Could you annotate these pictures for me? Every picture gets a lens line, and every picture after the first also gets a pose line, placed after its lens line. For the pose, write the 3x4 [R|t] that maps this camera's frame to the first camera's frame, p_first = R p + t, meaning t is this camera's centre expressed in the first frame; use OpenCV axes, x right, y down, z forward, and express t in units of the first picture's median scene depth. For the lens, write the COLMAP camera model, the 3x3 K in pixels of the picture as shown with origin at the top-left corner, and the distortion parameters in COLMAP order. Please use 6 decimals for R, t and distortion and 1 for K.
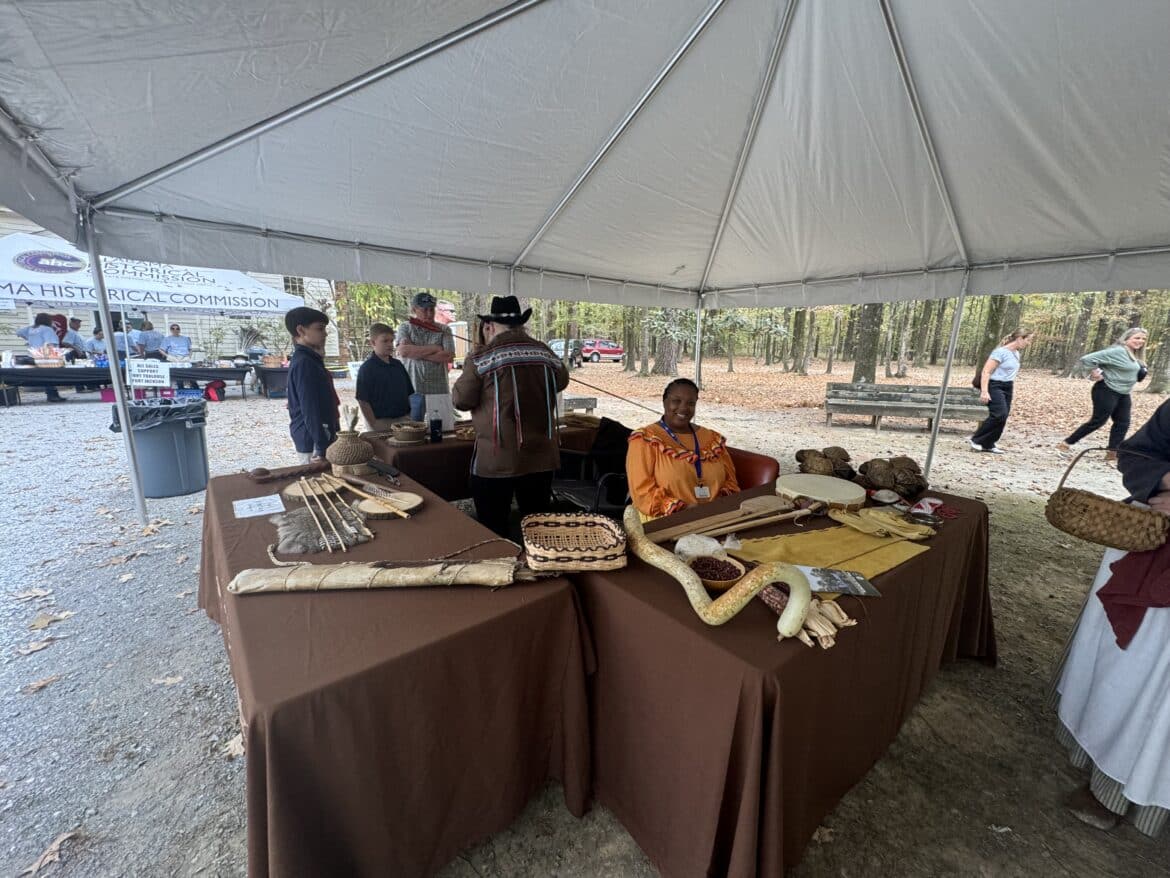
lens RADIAL K [[469.4, 0, 586.5], [0, 469.4, 441.5], [0, 0, 1]] dist [0.000231, 0.000104]
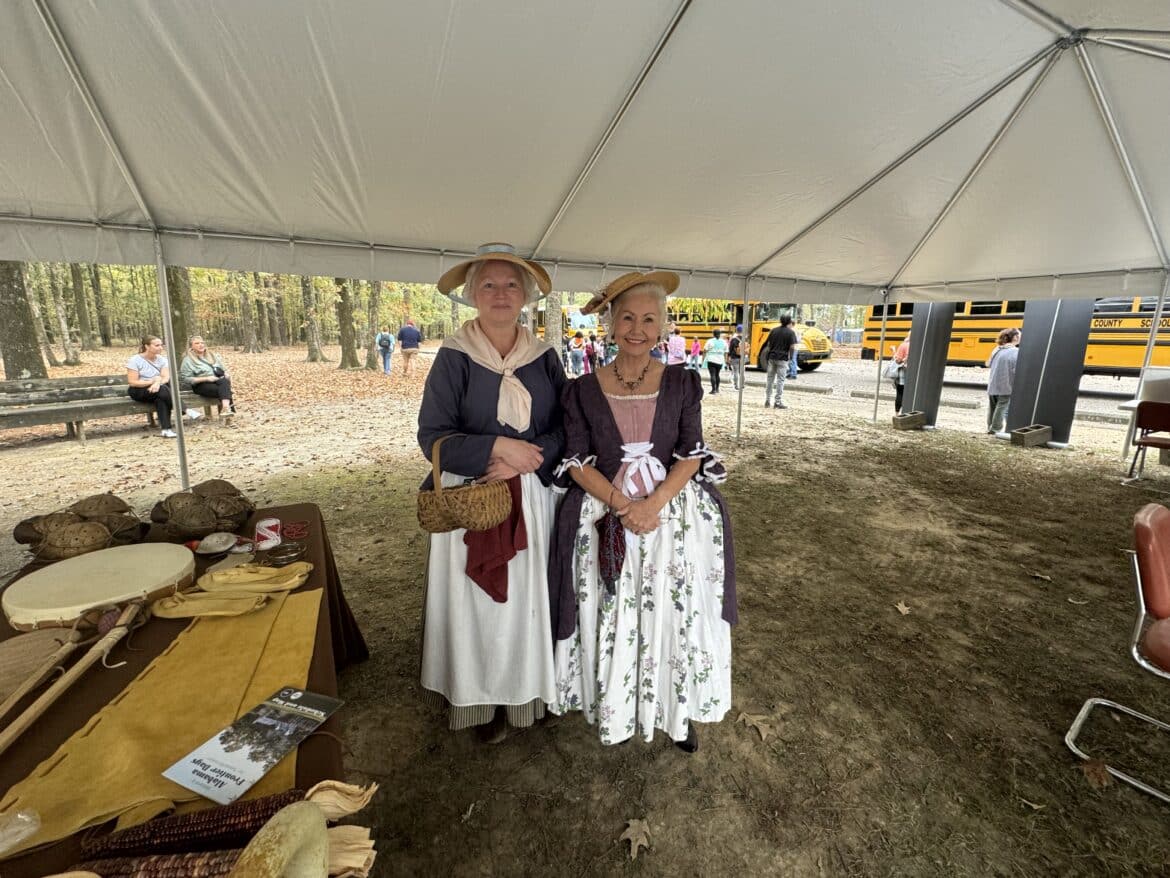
lens RADIAL K [[505.6, 0, 585.3], [0, 505.6, 437.5], [0, 0, 1]] dist [0.002390, -0.000303]
pose [[0.186392, -0.216536, 0.958316, 0.046716], [0.196639, 0.963896, 0.179550, -0.064670], [-0.962596, 0.154976, 0.222242, 0.277672]]
